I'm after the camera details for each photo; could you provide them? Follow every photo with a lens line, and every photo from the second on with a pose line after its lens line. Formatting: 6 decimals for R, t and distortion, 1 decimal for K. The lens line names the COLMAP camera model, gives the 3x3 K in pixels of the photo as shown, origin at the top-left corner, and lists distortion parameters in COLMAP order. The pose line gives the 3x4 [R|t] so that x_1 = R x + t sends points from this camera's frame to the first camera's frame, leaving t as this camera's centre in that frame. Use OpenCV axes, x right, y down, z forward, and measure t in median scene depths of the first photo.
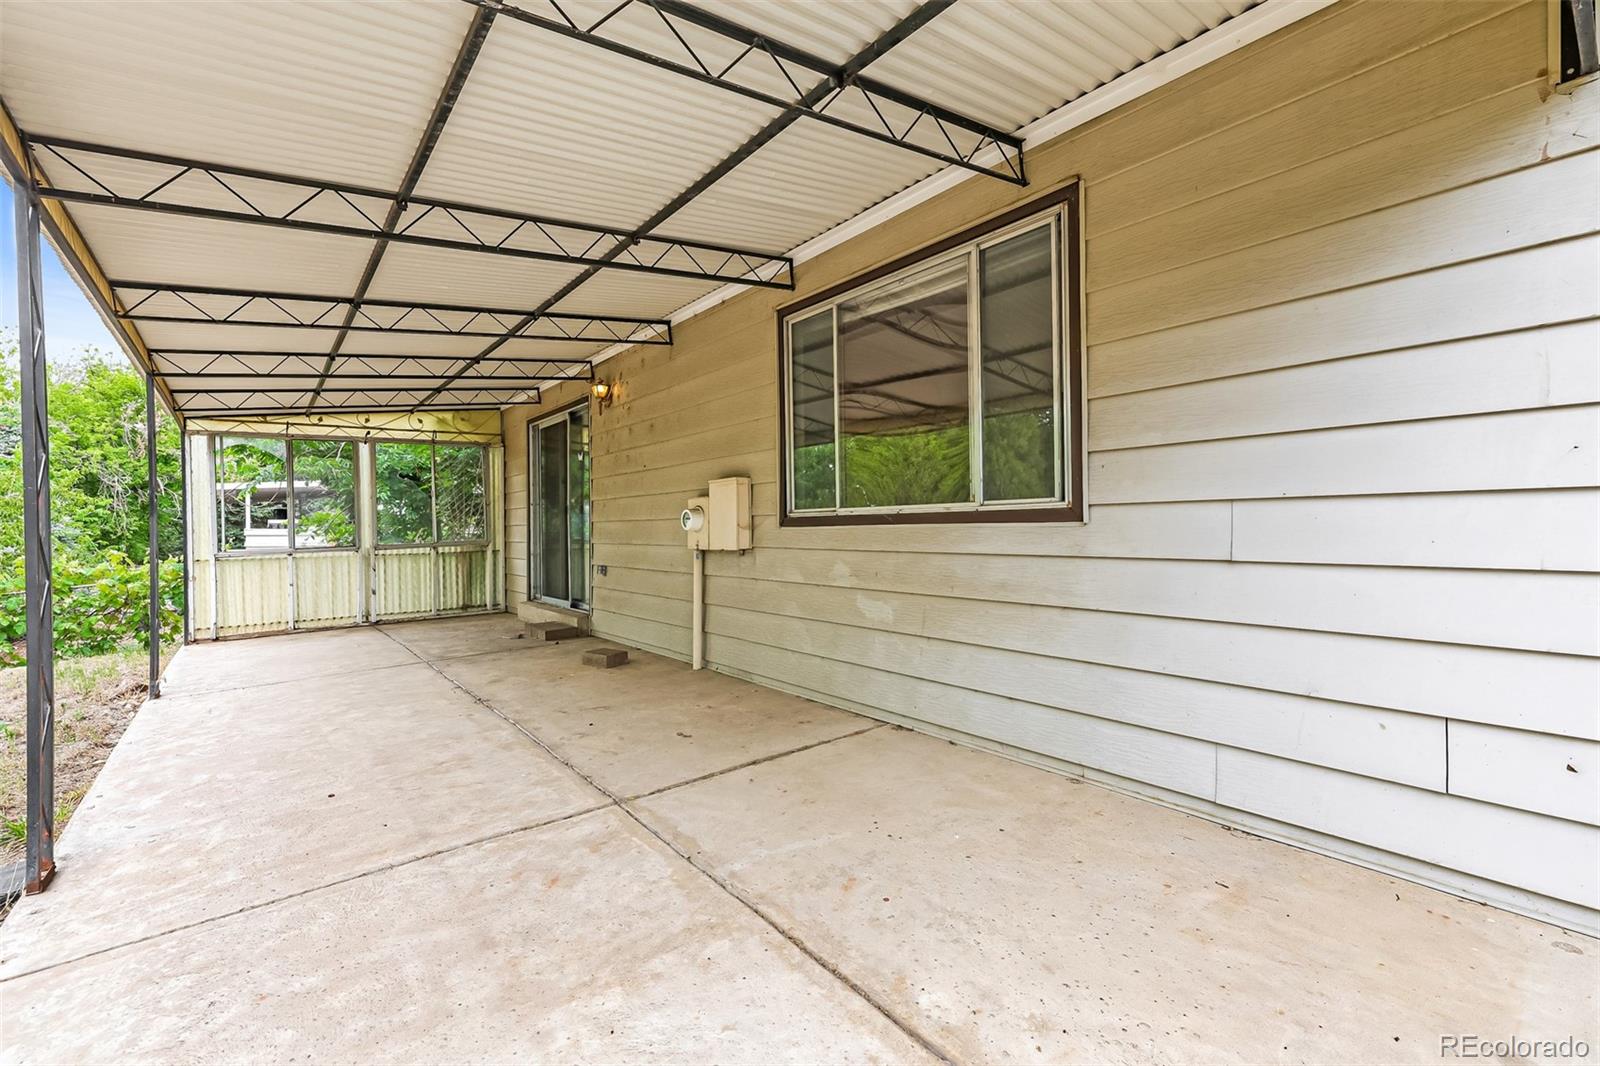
lens RADIAL K [[688.2, 0, 799.4], [0, 688.2, 523.9], [0, 0, 1]] dist [-0.002690, -0.000323]
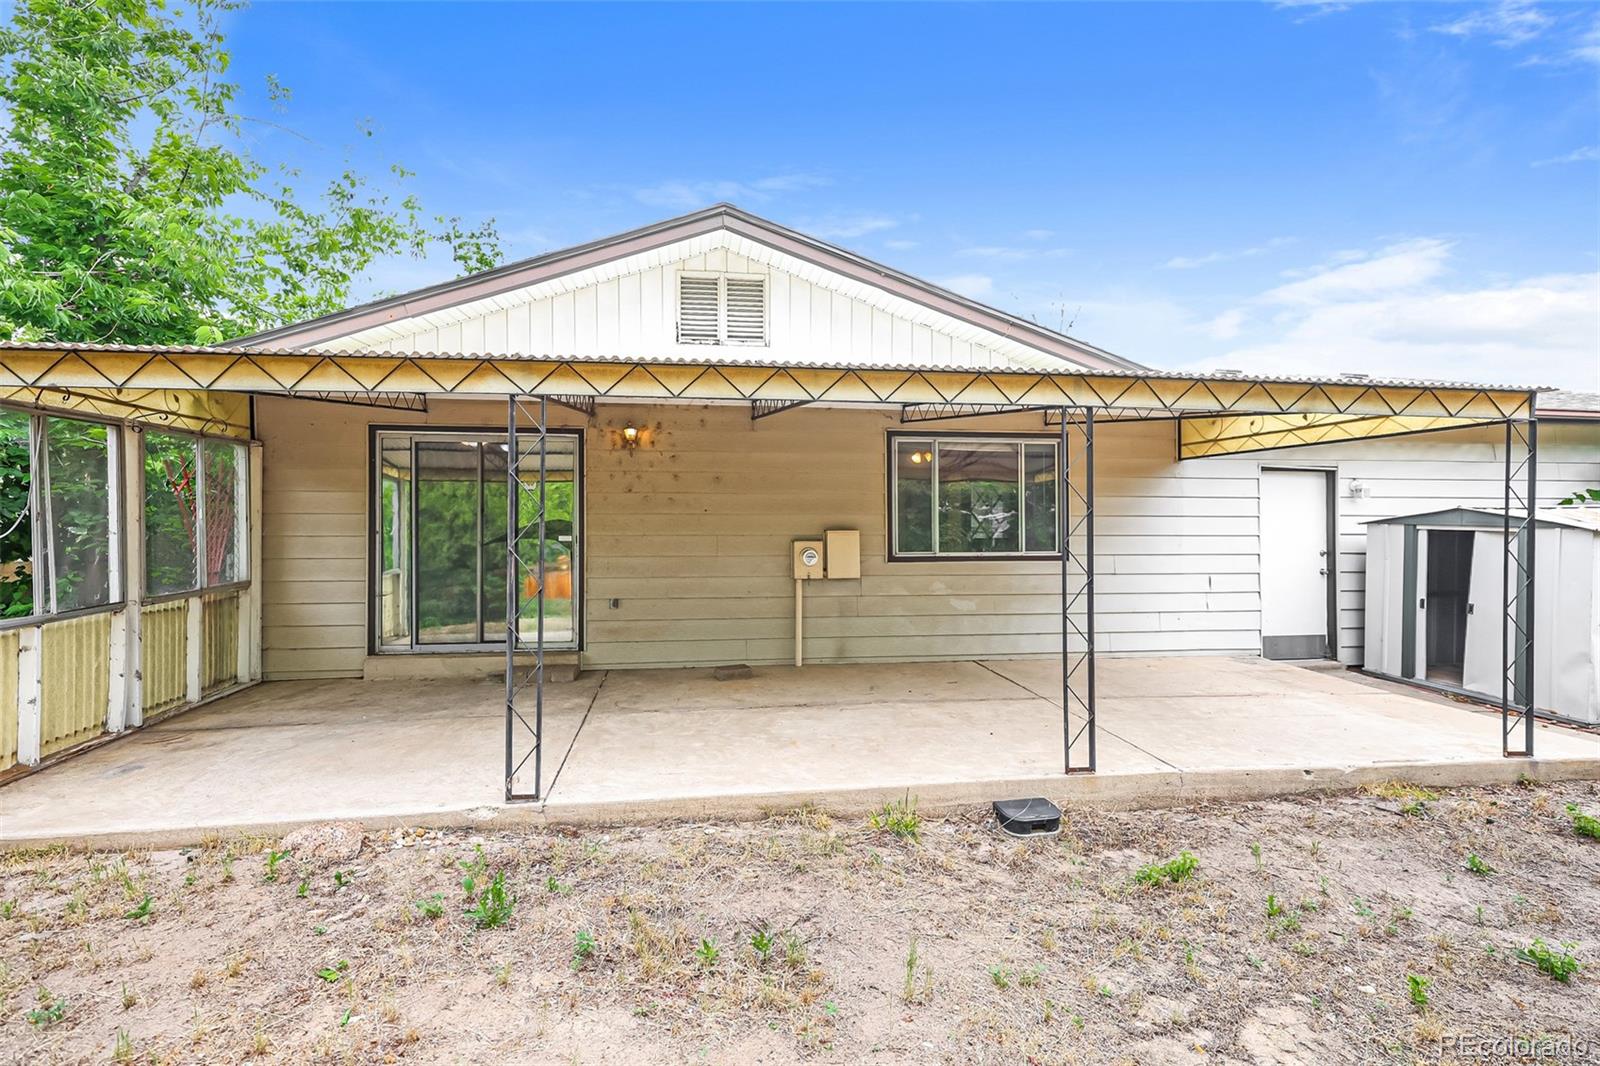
lens RADIAL K [[688.2, 0, 799.4], [0, 688.2, 523.9], [0, 0, 1]] dist [-0.002690, -0.000323]
pose [[0.496709, 0.021123, 0.867660, -1.460215], [-0.009789, 0.999777, -0.018736, -0.051645], [-0.867862, 0.000812, 0.496805, 0.345324]]
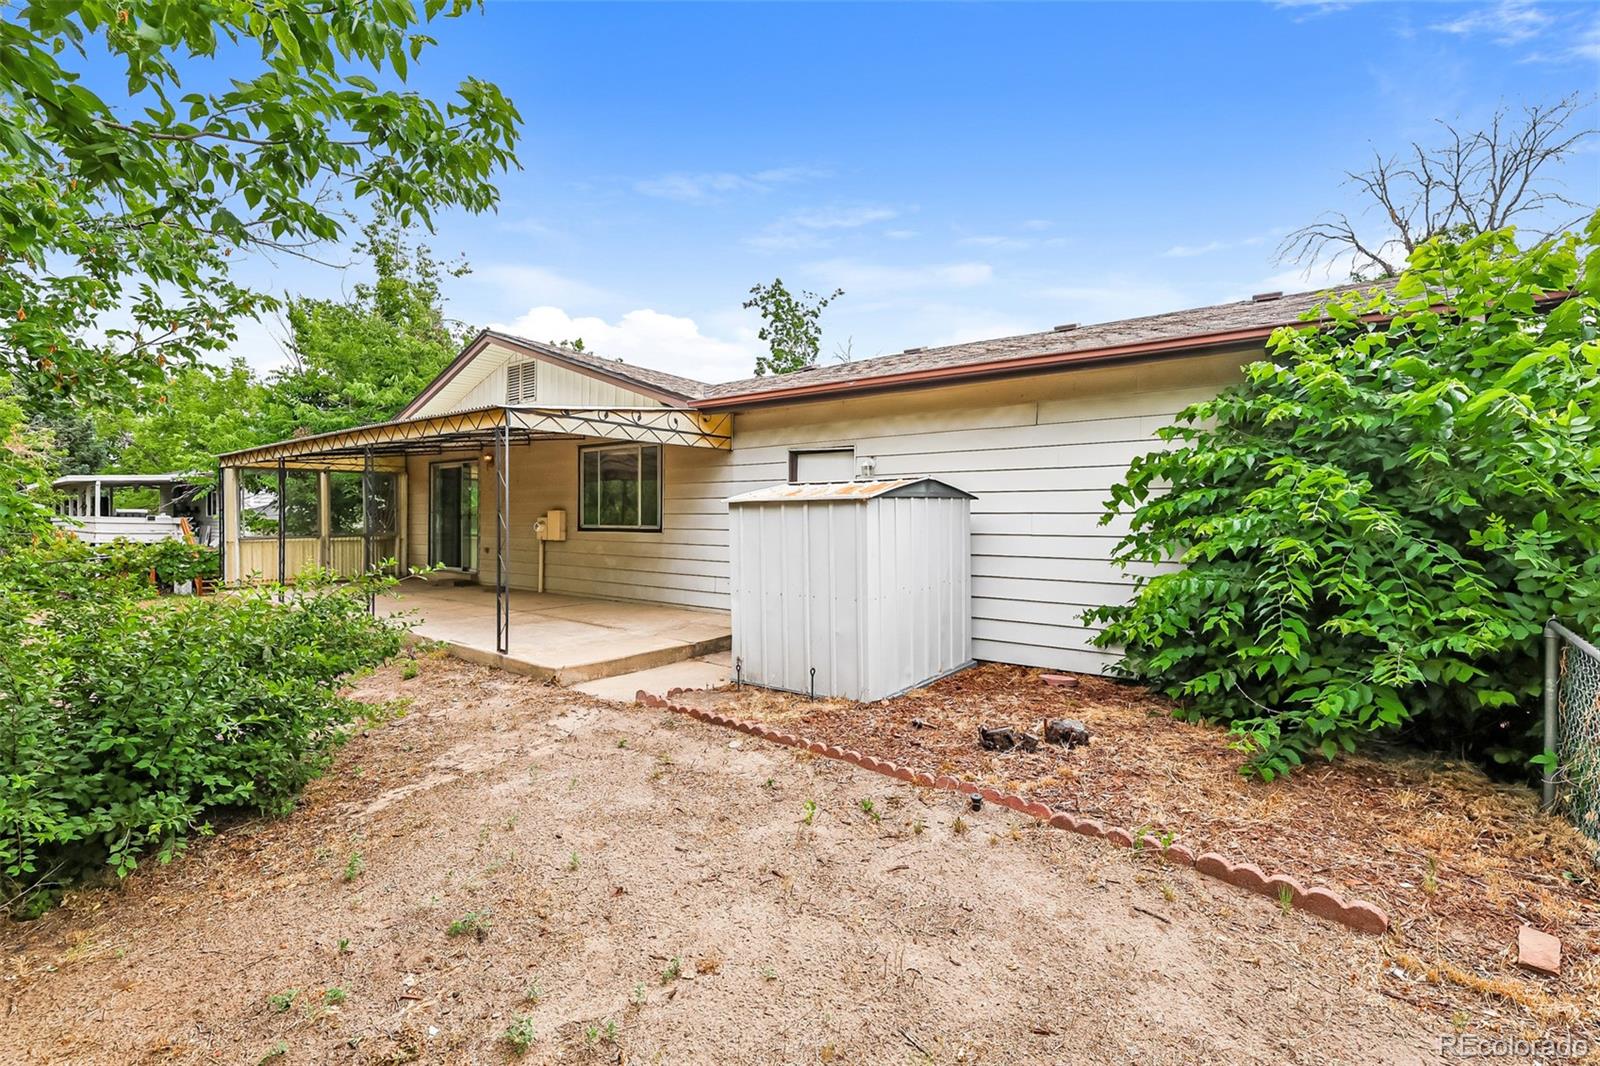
lens RADIAL K [[688.2, 0, 799.4], [0, 688.2, 523.9], [0, 0, 1]] dist [-0.002690, -0.000323]
pose [[0.970047, 0.022808, 0.241845, 0.145229], [-0.023829, 0.999715, 0.001297, -0.044556], [-0.241746, -0.007021, 0.970314, -1.603839]]
